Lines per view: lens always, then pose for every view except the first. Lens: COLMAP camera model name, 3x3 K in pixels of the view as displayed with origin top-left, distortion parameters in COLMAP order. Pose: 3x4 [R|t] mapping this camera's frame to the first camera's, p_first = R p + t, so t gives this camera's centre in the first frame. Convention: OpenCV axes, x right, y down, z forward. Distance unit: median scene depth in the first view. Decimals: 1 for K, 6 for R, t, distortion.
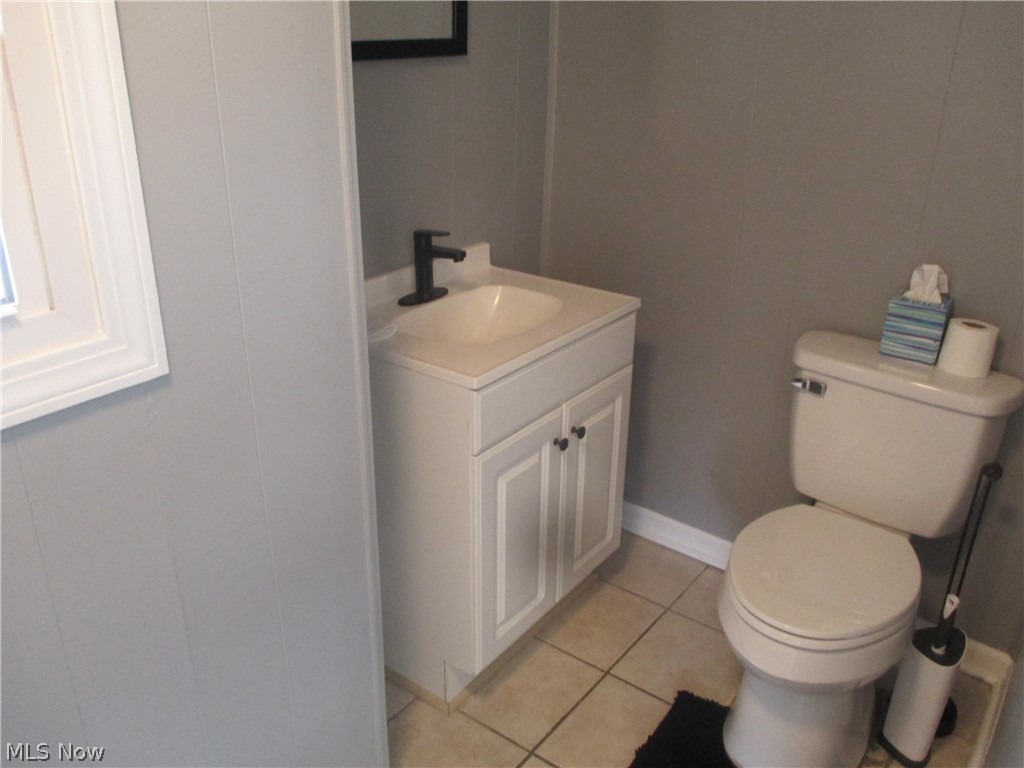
lens RADIAL K [[924.4, 0, 512.0], [0, 924.4, 384.0], [0, 0, 1]] dist [-0.015117, -0.008077]
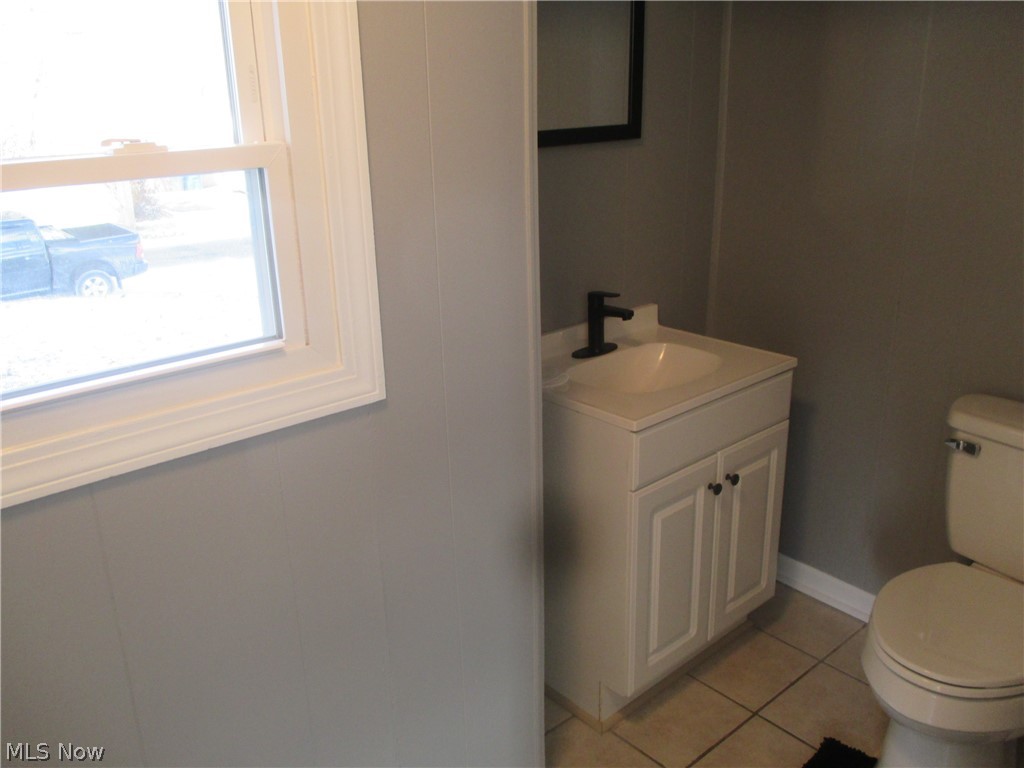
lens RADIAL K [[924.4, 0, 512.0], [0, 924.4, 384.0], [0, 0, 1]] dist [-0.015117, -0.008077]
pose [[0.981095, 0.032812, -0.190727, 0.020791], [-0.045468, 0.997017, -0.062363, 0.019718], [0.188112, 0.069856, 0.979660, -0.109002]]
